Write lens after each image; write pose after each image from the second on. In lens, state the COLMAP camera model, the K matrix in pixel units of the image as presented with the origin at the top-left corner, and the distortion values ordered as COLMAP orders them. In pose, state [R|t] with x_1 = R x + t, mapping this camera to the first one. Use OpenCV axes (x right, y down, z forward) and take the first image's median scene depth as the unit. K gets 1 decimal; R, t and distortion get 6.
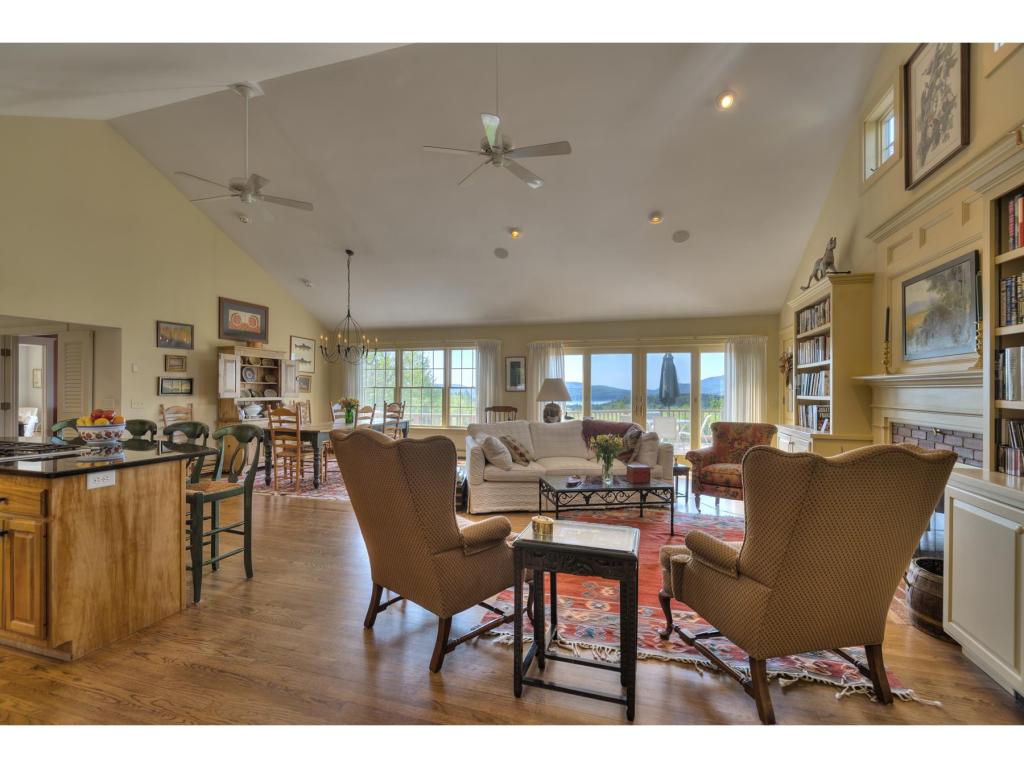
lens RADIAL K [[461.0, 0, 516.6], [0, 461.0, 386.1], [0, 0, 1]] dist [0.003304, -0.005821]
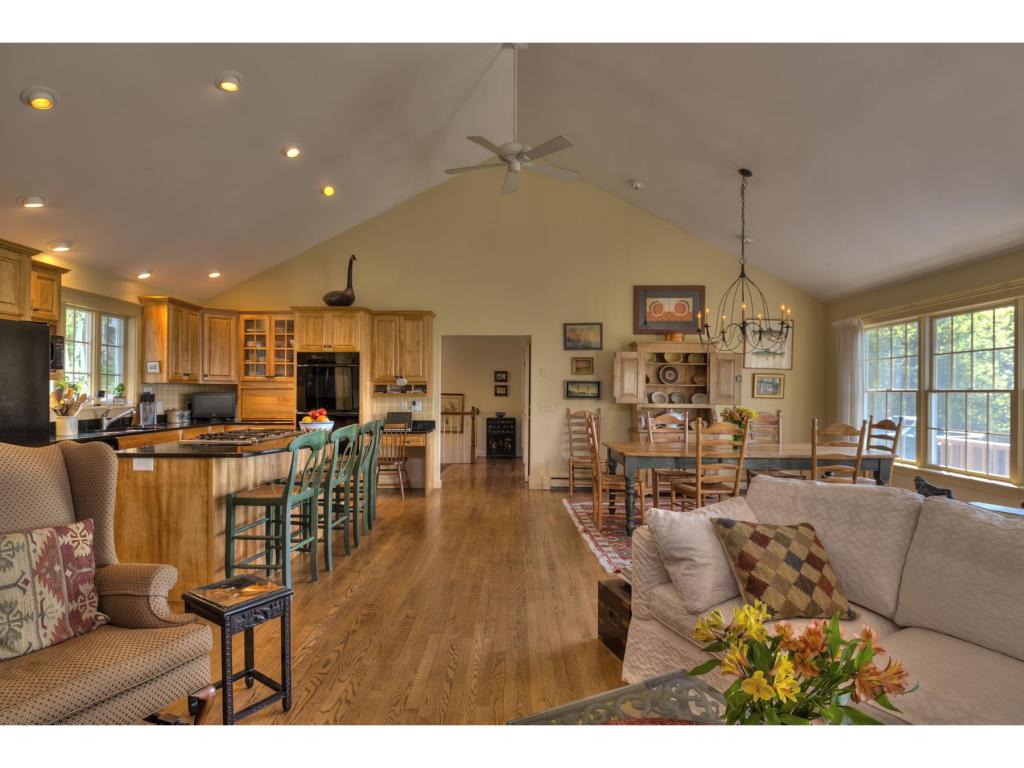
lens RADIAL K [[530.5, 0, 499.3], [0, 530.5, 387.6], [0, 0, 1]] dist [0.004730, -0.006215]
pose [[0.273385, -0.008641, -0.961866, 0.265823], [0.002473, 0.999963, -0.008281, 0.004408], [0.961901, -0.000115, 0.273396, 0.558502]]
